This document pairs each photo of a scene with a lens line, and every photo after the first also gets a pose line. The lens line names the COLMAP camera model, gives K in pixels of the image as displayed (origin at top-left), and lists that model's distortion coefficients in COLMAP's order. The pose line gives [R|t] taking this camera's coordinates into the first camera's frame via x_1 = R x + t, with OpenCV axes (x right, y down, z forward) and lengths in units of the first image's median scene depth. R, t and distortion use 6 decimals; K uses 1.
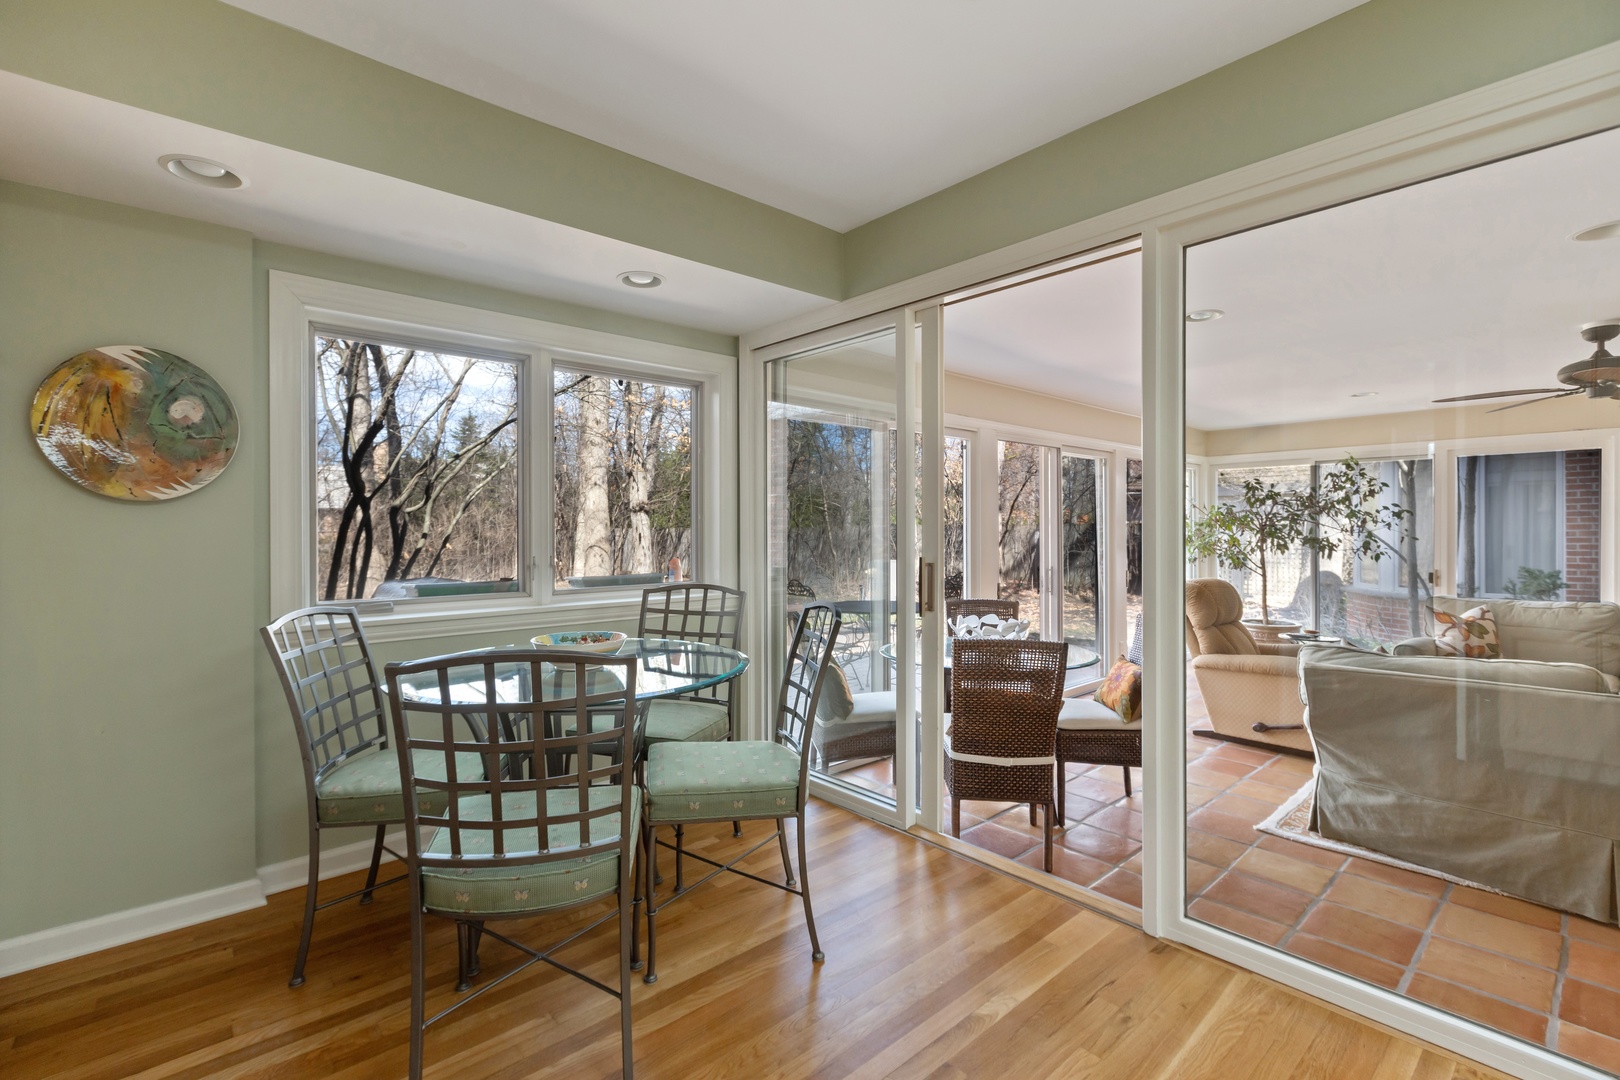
lens RADIAL K [[727.9, 0, 806.2], [0, 727.9, 534.7], [0, 0, 1]] dist [0.010267, -0.000292]
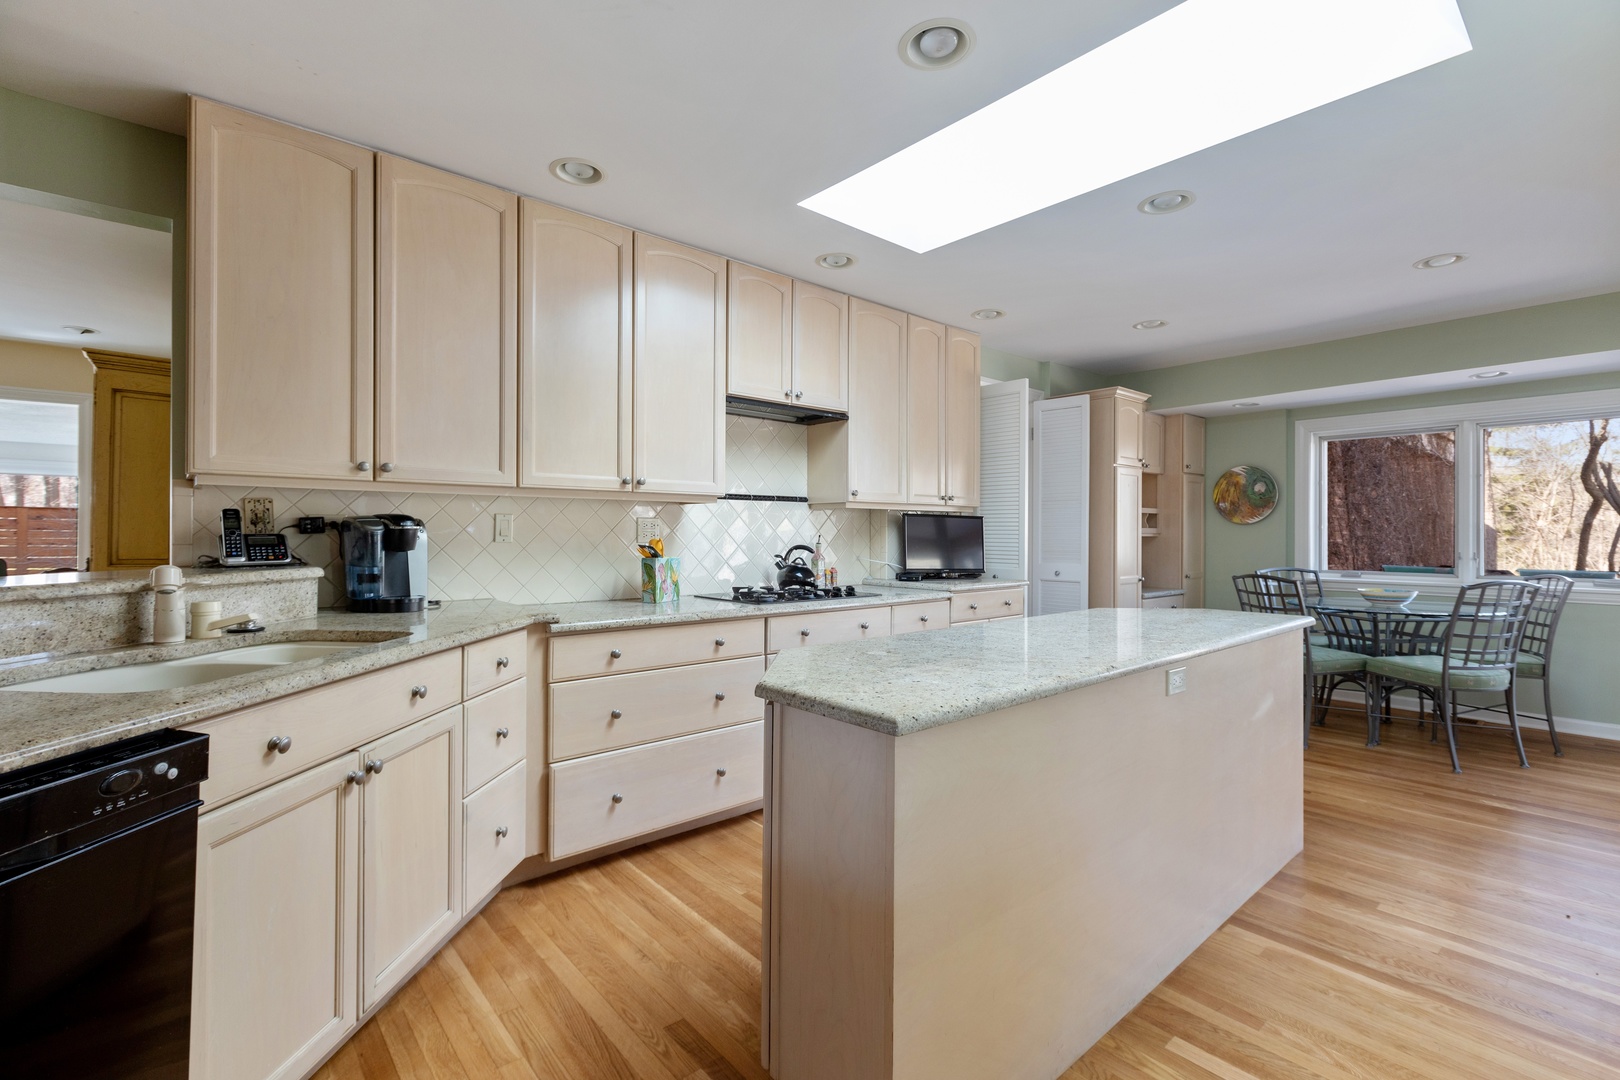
lens RADIAL K [[727.9, 0, 810.4], [0, 727.9, 531.7], [0, 0, 1]] dist [0.010267, -0.000292]
pose [[-0.010035, 0.003504, -0.999944, 1.742649], [-0.008323, 0.999959, 0.003588, -0.014175], [0.999915, 0.008358, -0.010006, -0.539173]]
